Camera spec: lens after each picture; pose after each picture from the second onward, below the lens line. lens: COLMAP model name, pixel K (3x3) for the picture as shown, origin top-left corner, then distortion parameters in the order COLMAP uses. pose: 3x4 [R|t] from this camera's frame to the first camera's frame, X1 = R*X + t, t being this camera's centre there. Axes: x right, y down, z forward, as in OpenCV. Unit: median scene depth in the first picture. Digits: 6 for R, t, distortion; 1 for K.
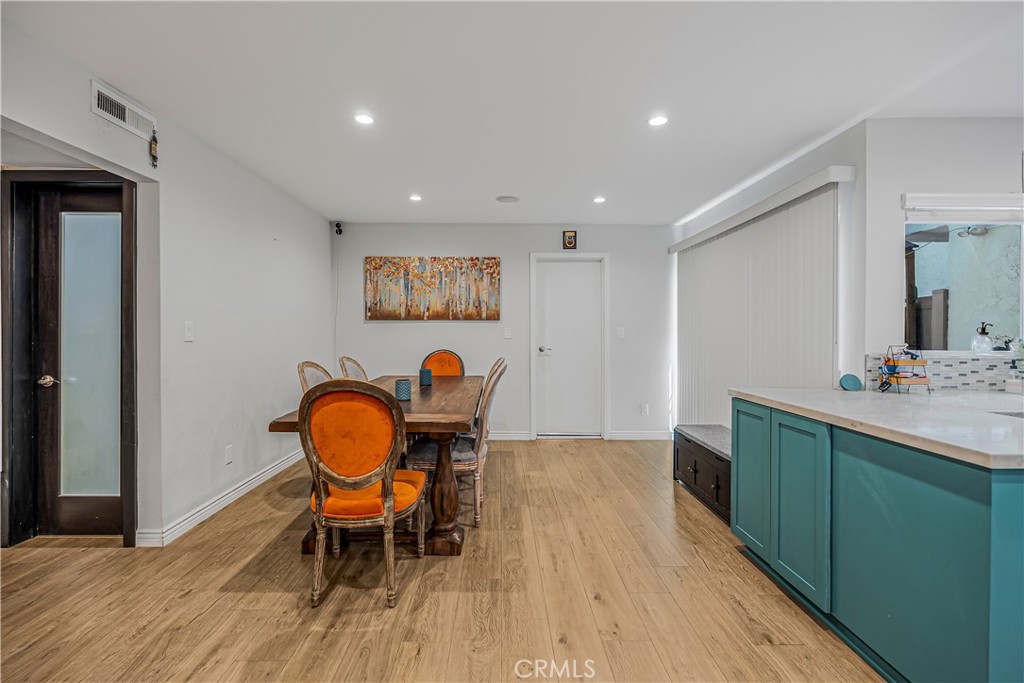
lens RADIAL K [[457.0, 0, 507.4], [0, 457.0, 329.4], [0, 0, 1]] dist [-0.001353, -0.000038]
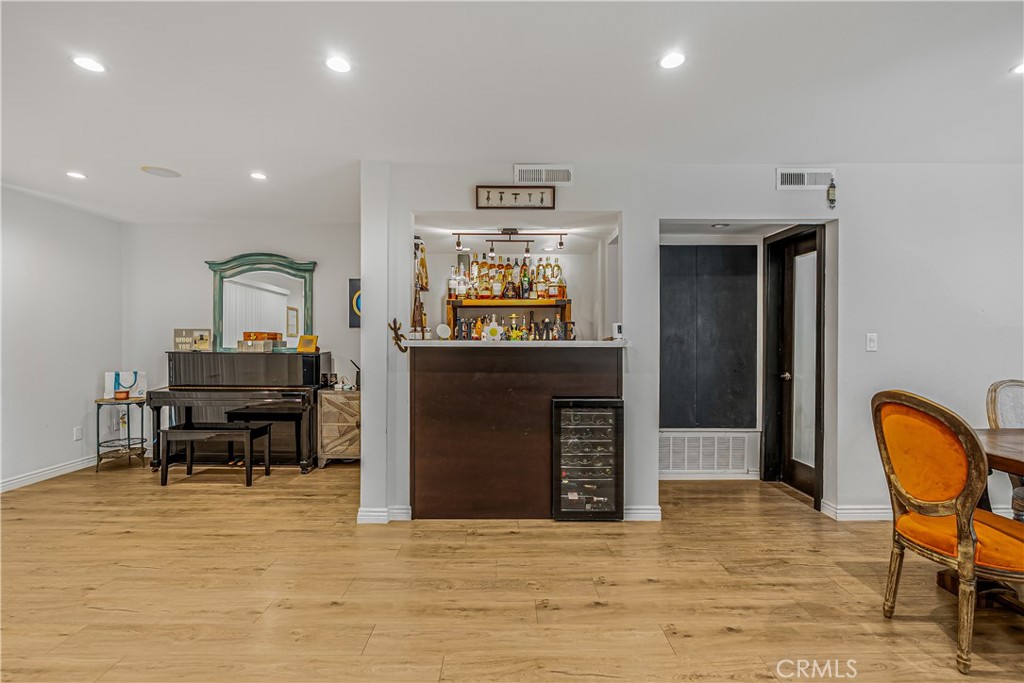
lens RADIAL K [[457.0, 0, 507.4], [0, 457.0, 329.4], [0, 0, 1]] dist [-0.001353, -0.000038]
pose [[-0.004234, -0.024895, -0.999681, 0.552692], [-0.002054, 0.999688, -0.024886, 0.003473], [0.999989, 0.001948, -0.004284, 0.157798]]
